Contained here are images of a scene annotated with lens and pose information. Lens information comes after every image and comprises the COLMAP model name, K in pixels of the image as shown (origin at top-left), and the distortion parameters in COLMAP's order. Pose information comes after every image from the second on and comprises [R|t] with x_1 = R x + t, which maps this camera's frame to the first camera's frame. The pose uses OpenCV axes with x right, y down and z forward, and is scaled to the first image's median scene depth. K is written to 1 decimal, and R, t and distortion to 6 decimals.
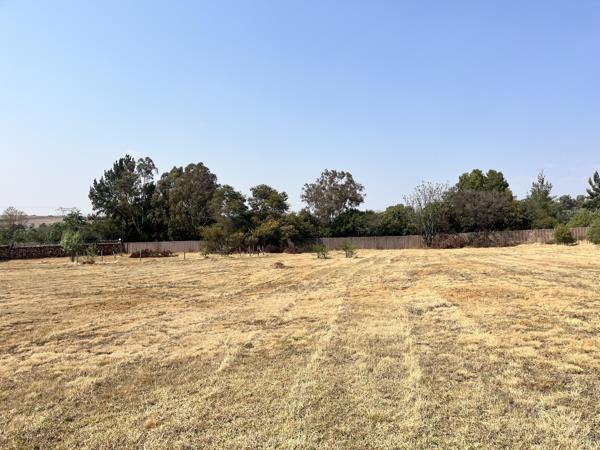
lens RADIAL K [[449.6, 0, 309.2], [0, 449.6, 231.4], [0, 0, 1]] dist [0.071713, -0.089267]
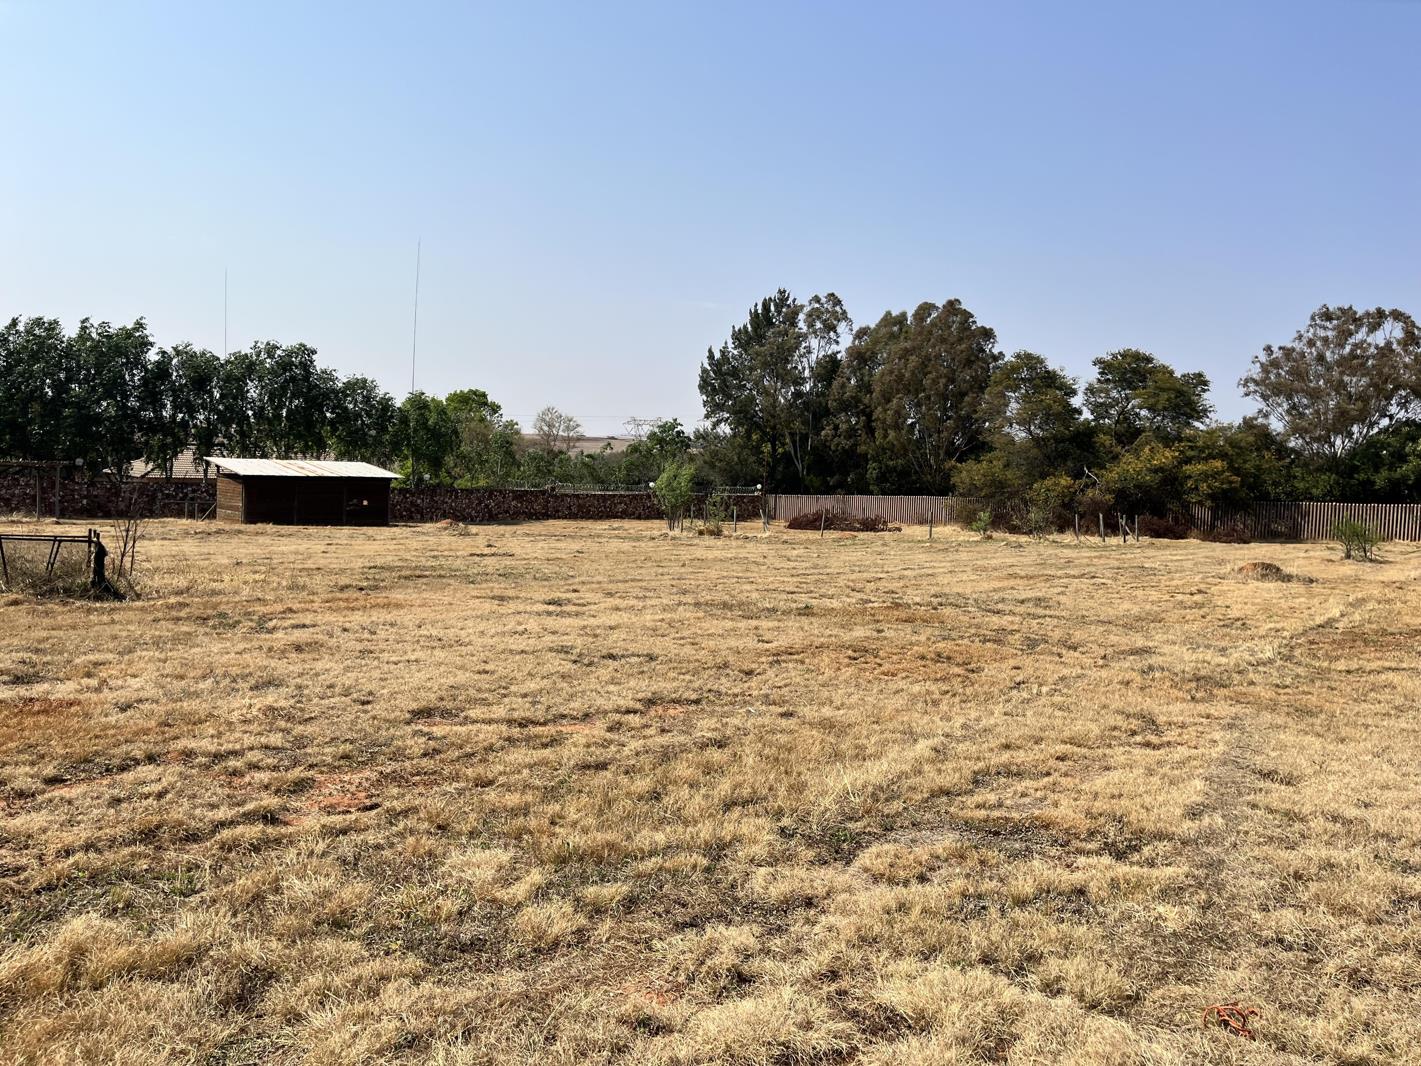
lens RADIAL K [[1064.9, 0, 705.6], [0, 1064.9, 532.1], [0, 0, 1]] dist [0.071713, -0.089267]
pose [[0.910303, 0.054631, -0.410322, -0.054902], [-0.035388, 0.997894, 0.054355, 0.009517], [0.412427, -0.034959, 0.910319, 0.065723]]
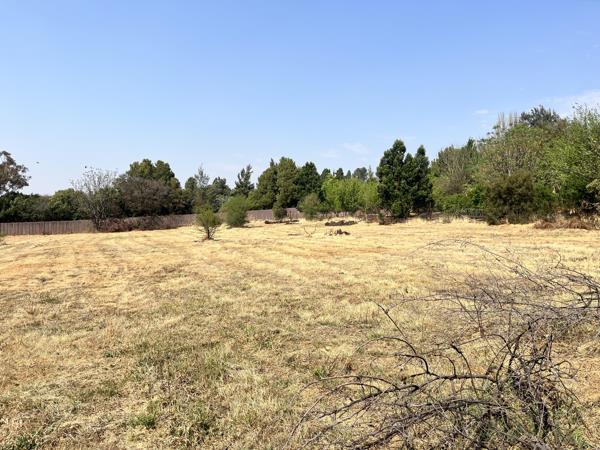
lens RADIAL K [[449.6, 0, 297.1], [0, 449.6, 226.6], [0, 0, 1]] dist [0.071713, -0.089267]
pose [[0.819348, -0.018618, 0.572994, 0.039527], [0.002379, 0.999574, 0.029076, -0.005094], [-0.573291, -0.022460, 0.819044, -0.115789]]
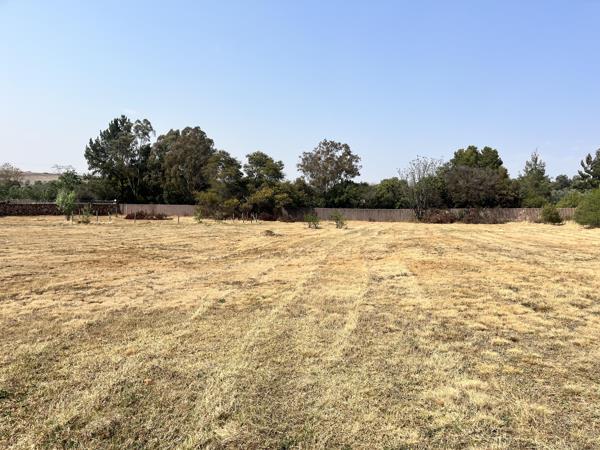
lens RADIAL K [[449.6, 0, 309.6], [0, 449.6, 230.7], [0, 0, 1]] dist [0.071713, -0.089267]
pose [[0.999054, 0.042360, 0.009800, 0.007322], [-0.042924, 0.996824, 0.067078, -0.001325], [-0.006927, -0.067436, 0.997700, -0.014423]]
